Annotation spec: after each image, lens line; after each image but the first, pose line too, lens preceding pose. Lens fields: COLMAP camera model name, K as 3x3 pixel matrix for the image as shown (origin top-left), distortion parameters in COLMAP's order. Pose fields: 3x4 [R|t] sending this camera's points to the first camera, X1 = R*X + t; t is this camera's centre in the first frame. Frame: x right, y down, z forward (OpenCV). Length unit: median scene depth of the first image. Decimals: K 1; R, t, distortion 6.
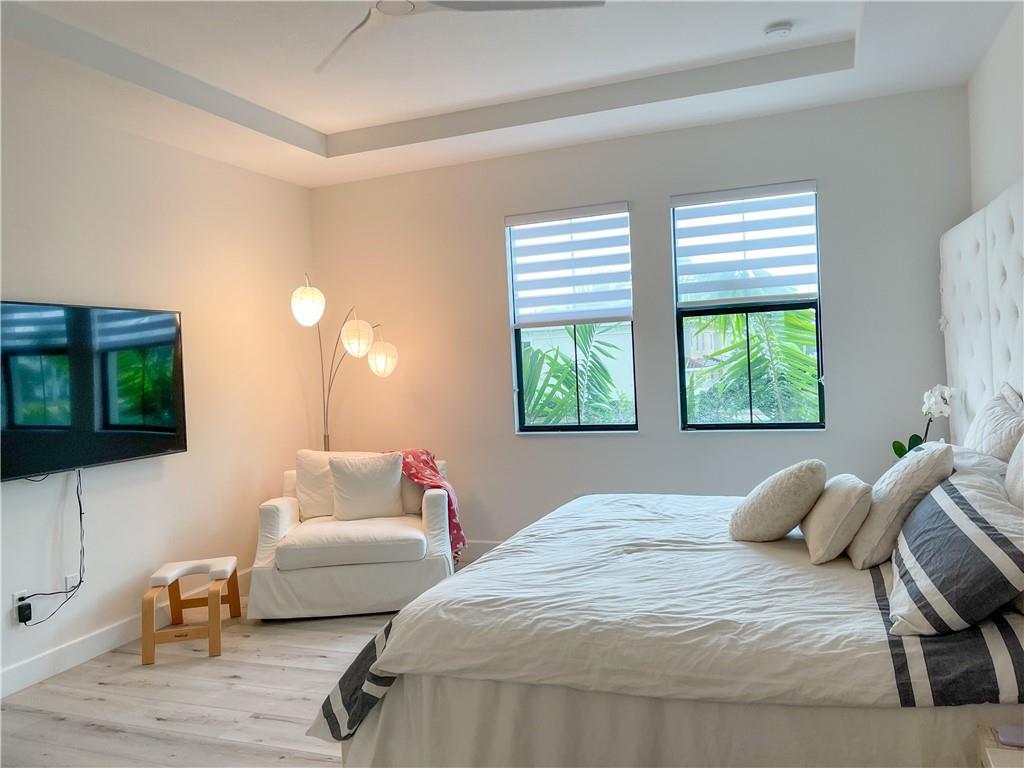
lens RADIAL K [[772.9, 0, 512.9], [0, 772.9, 378.9], [0, 0, 1]] dist [0.073548, -0.104625]
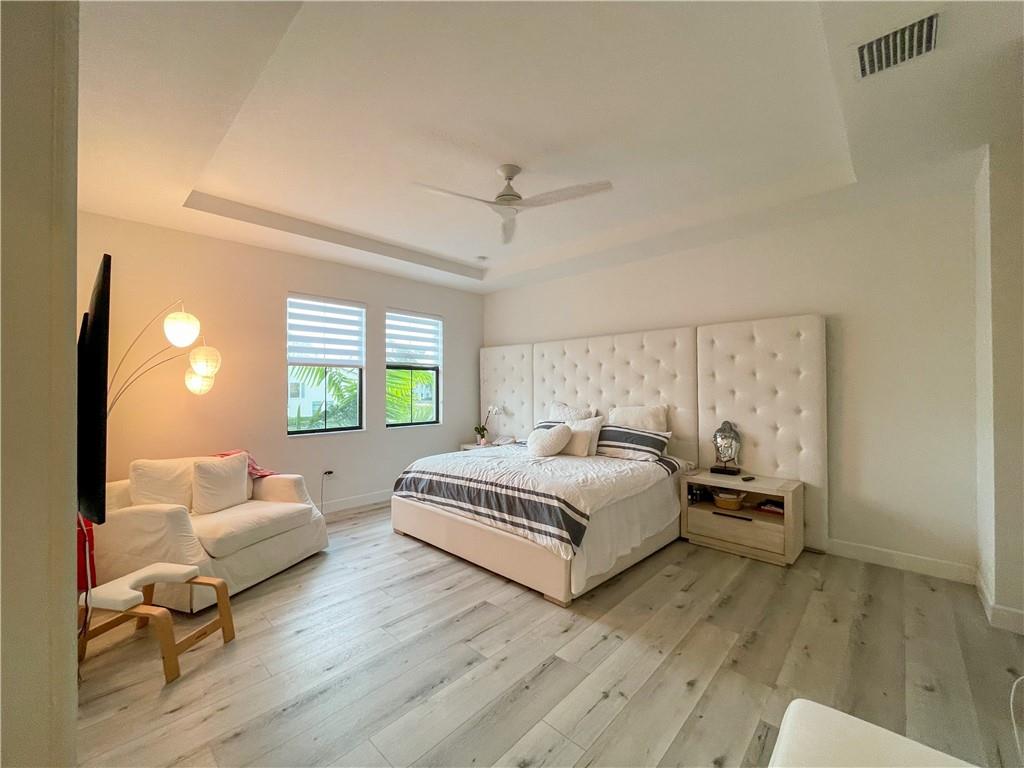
lens RADIAL K [[412.9, 0, 513.7], [0, 412.9, 386.1], [0, 0, 1]] dist [-0.007501, 0.001753]
pose [[0.381827, 0.054789, 0.922608, -0.616692], [0.005467, 0.998090, -0.061534, 0.028426], [-0.924218, 0.028540, 0.380798, 0.318343]]
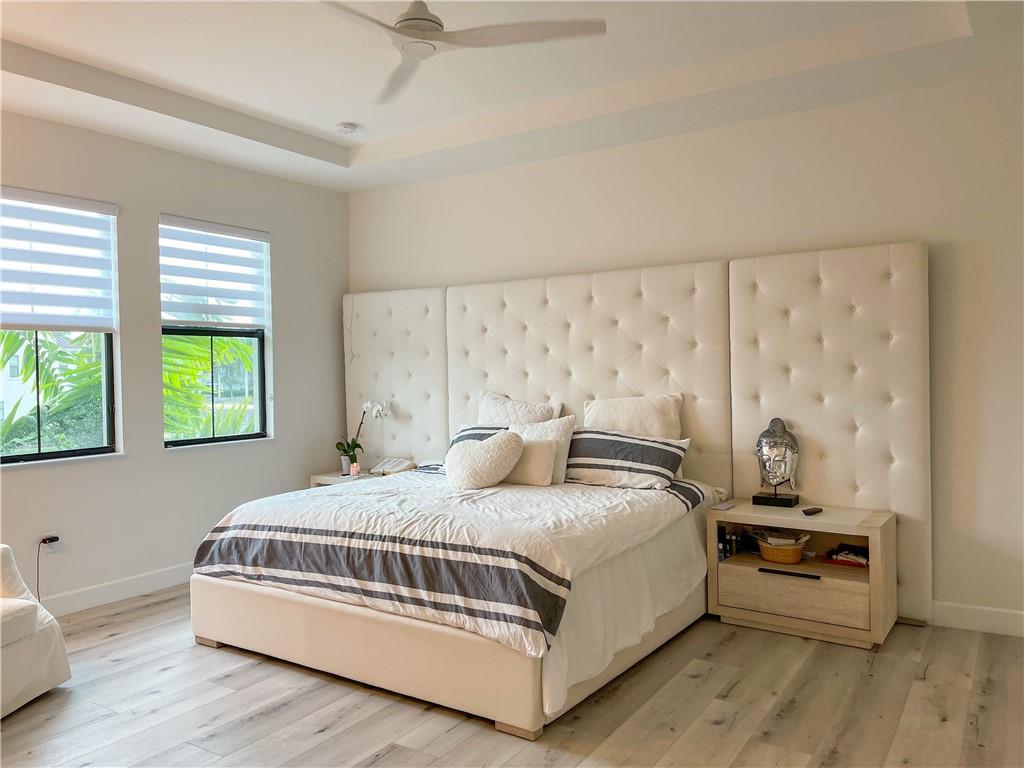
lens RADIAL K [[772.9, 0, 519.6], [0, 772.9, 384.8], [0, 0, 1]] dist [0.073548, -0.104625]
pose [[0.213000, 0.025950, 0.976707, -0.672546], [0.028242, 0.999066, -0.032703, 0.031443], [-0.976644, 0.034550, 0.212069, 0.343175]]
